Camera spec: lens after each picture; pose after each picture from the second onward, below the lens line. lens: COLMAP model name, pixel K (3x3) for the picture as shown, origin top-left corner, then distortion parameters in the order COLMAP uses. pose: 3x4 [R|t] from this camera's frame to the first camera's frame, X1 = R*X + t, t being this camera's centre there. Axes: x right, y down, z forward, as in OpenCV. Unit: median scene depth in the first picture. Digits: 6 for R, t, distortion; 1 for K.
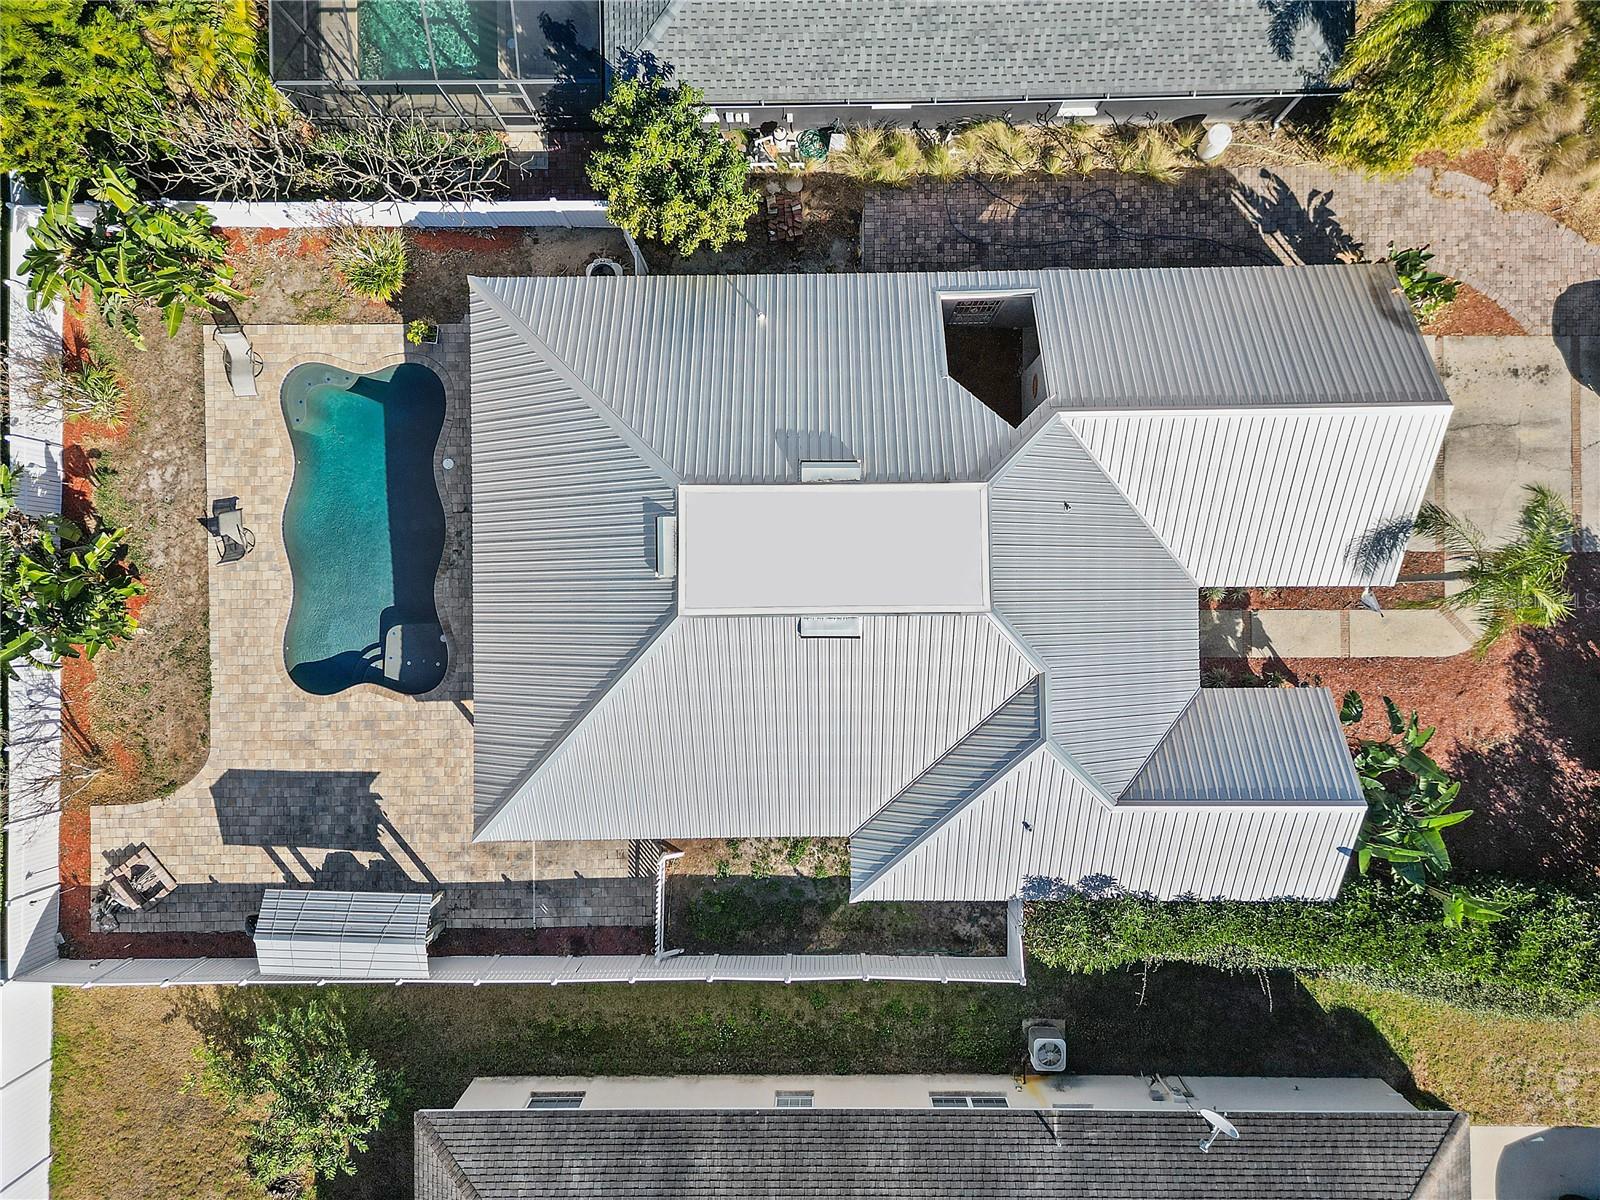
lens RADIAL K [[1633.5, 0, 799.6], [0, 1633.5, 586.3], [0, 0, 1]] dist [0.048841, -0.009983]
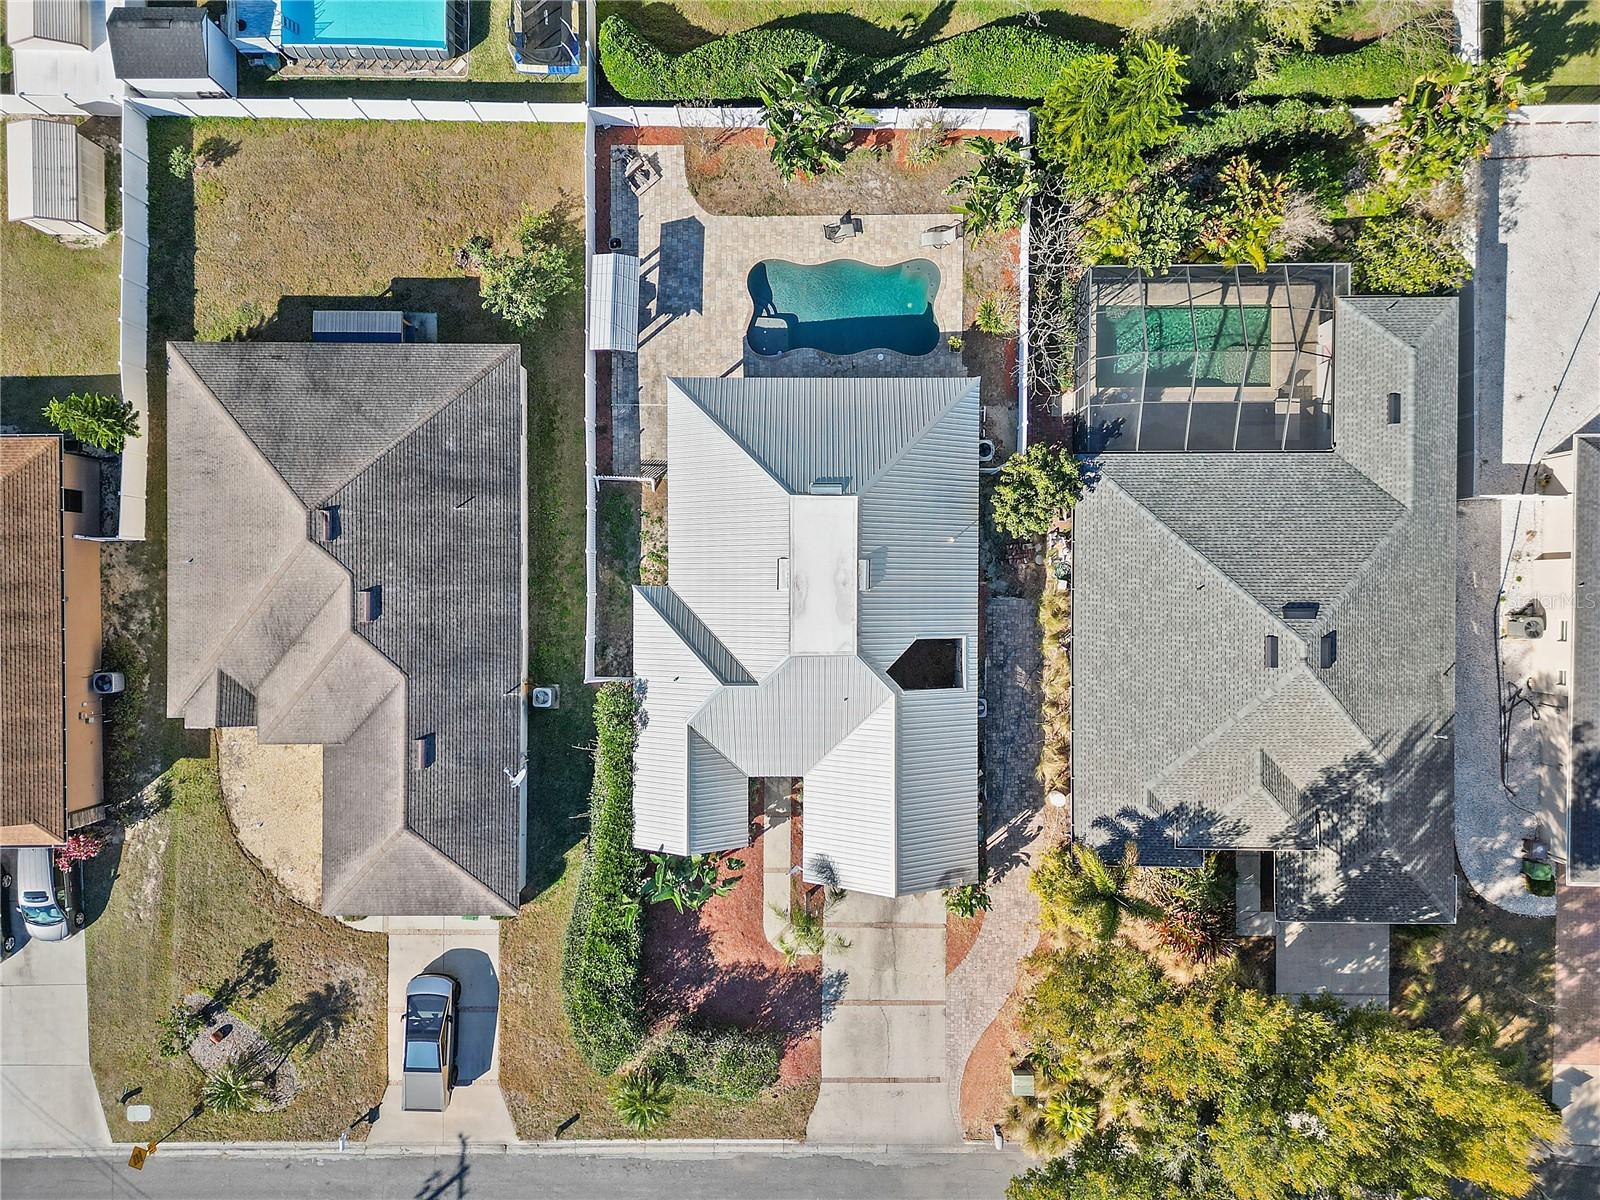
lens RADIAL K [[1164.2, 0, 796.5], [0, 1164.2, 607.7], [0, 0, 1]] dist [0.076299, -0.071532]
pose [[-0.010667, 0.999262, 0.036905, 0.004998], [-0.999837, -0.011197, 0.014172, -0.006852], [0.014575, -0.036748, 0.999218, -0.245691]]
